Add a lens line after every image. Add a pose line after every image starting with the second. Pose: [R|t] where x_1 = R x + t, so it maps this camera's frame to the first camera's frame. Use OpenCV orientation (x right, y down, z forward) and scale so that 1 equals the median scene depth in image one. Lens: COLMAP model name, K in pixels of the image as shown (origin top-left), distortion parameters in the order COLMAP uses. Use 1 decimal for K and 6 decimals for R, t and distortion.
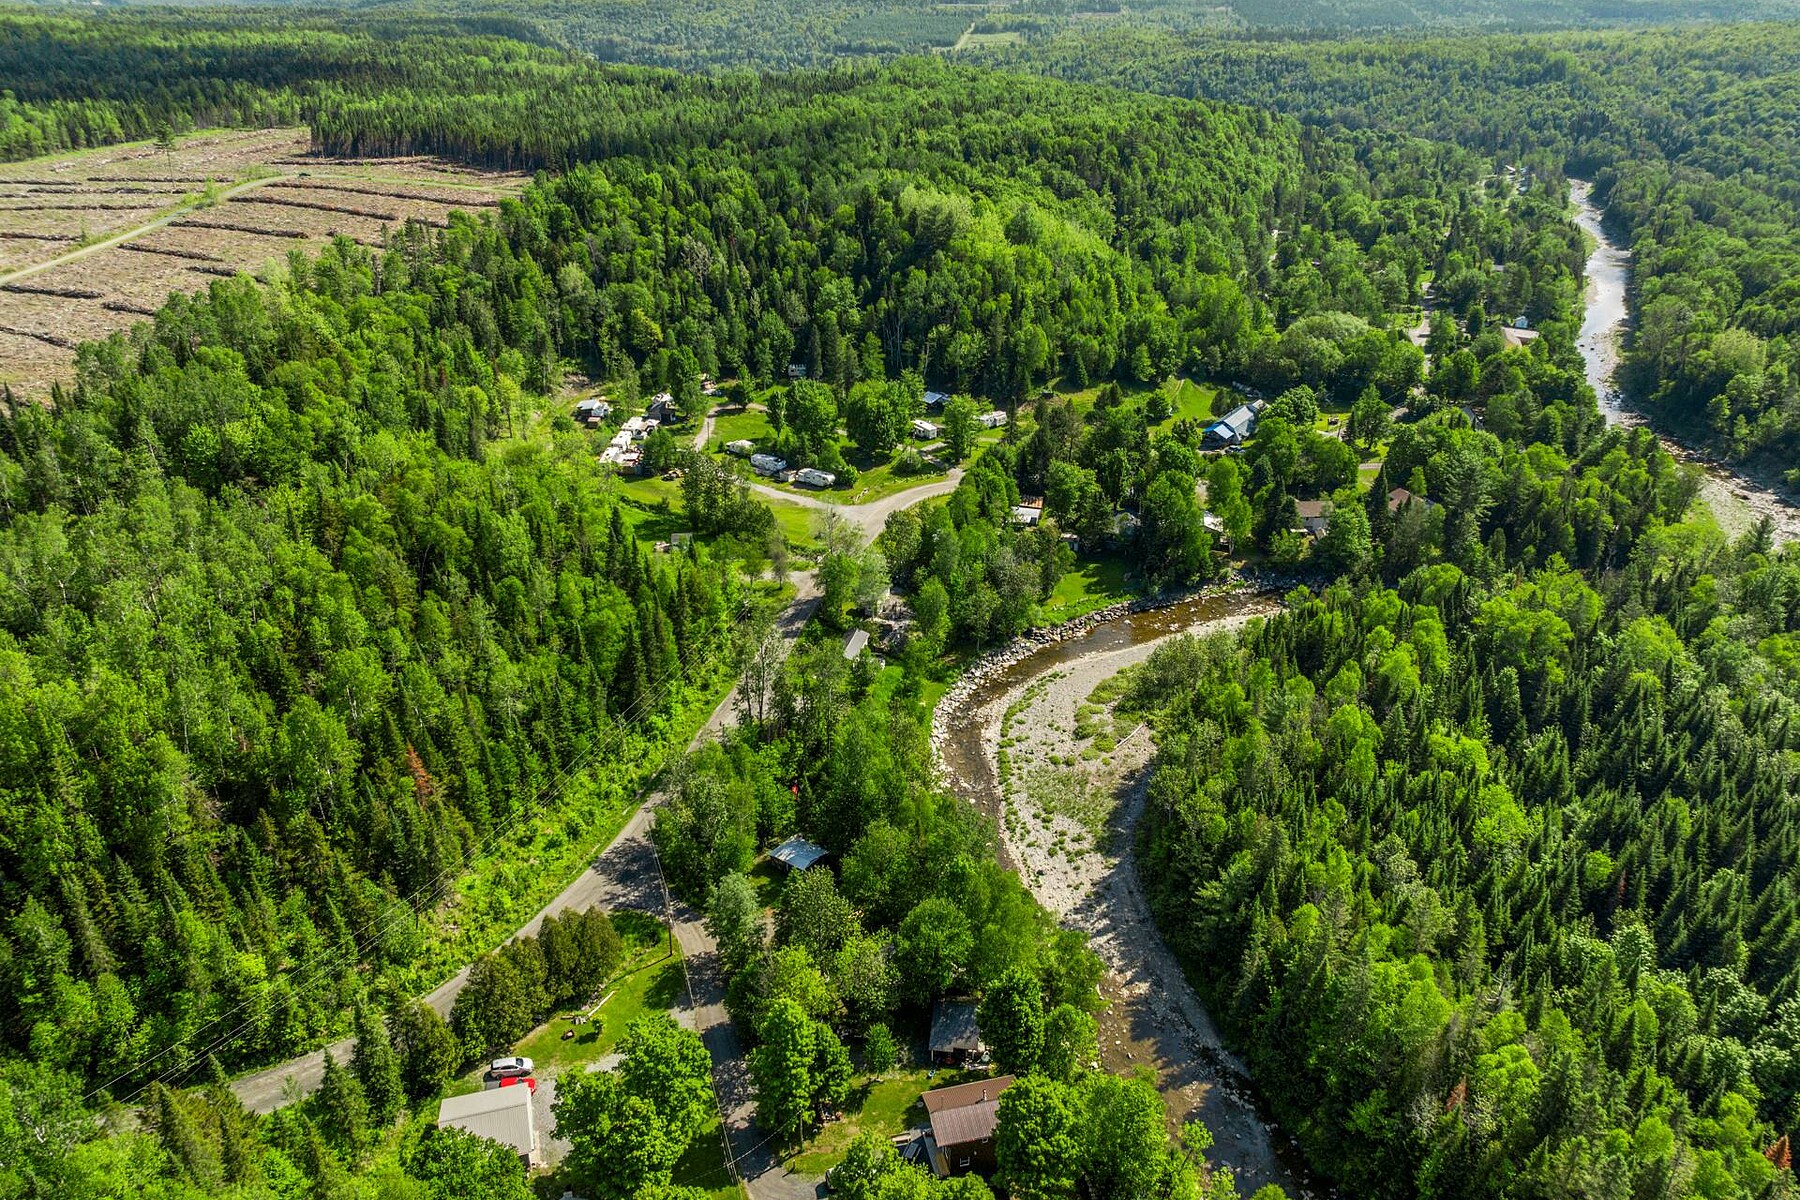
lens RADIAL K [[1268.3, 0, 902.4], [0, 1268.3, 598.8], [0, 0, 1]] dist [-0.021690, 0.002161]
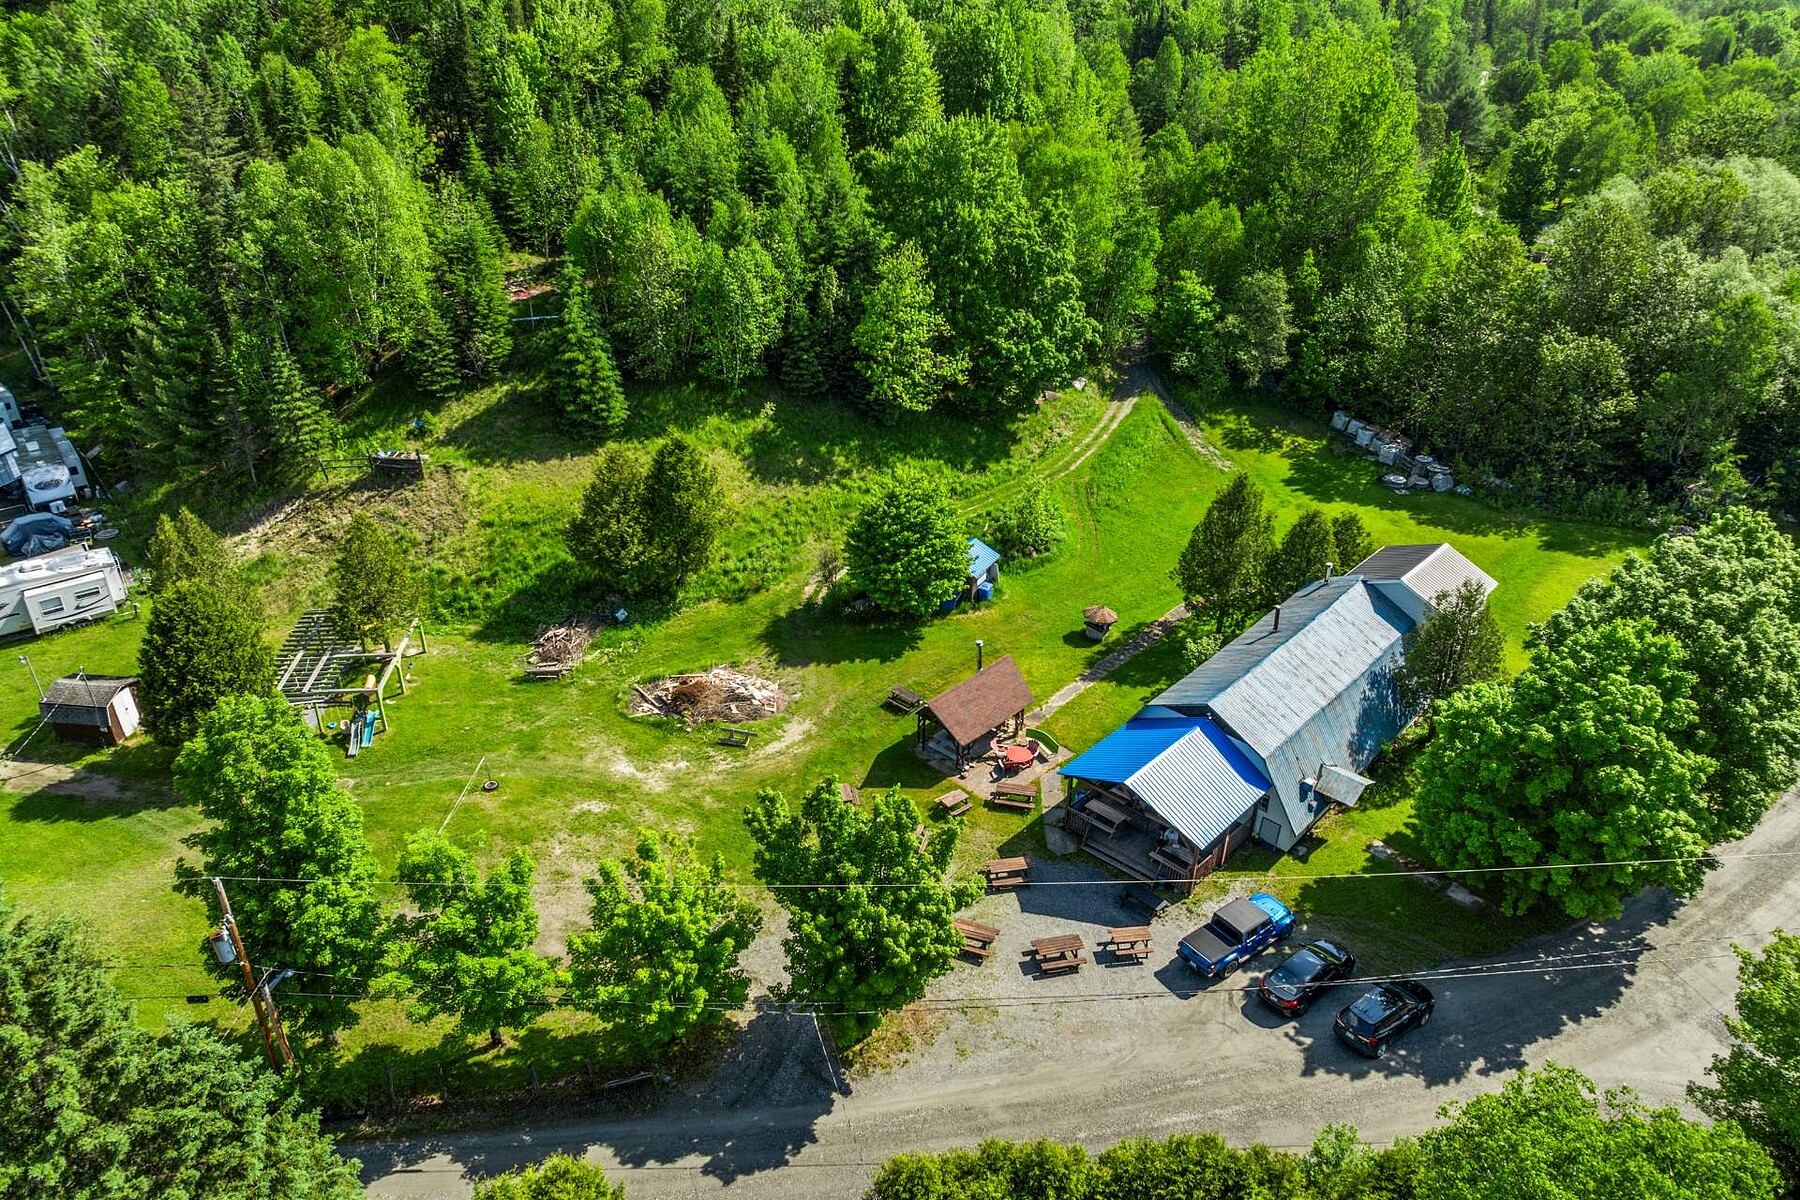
lens RADIAL K [[1268.3, 0, 898.0], [0, 1268.3, 597.4], [0, 0, 1]] dist [-0.021690, 0.002161]
pose [[0.992254, 0.056901, -0.110429, 0.205064], [-0.052309, 0.997659, 0.044046, -0.141680], [0.112677, -0.037928, 0.992908, 0.737097]]
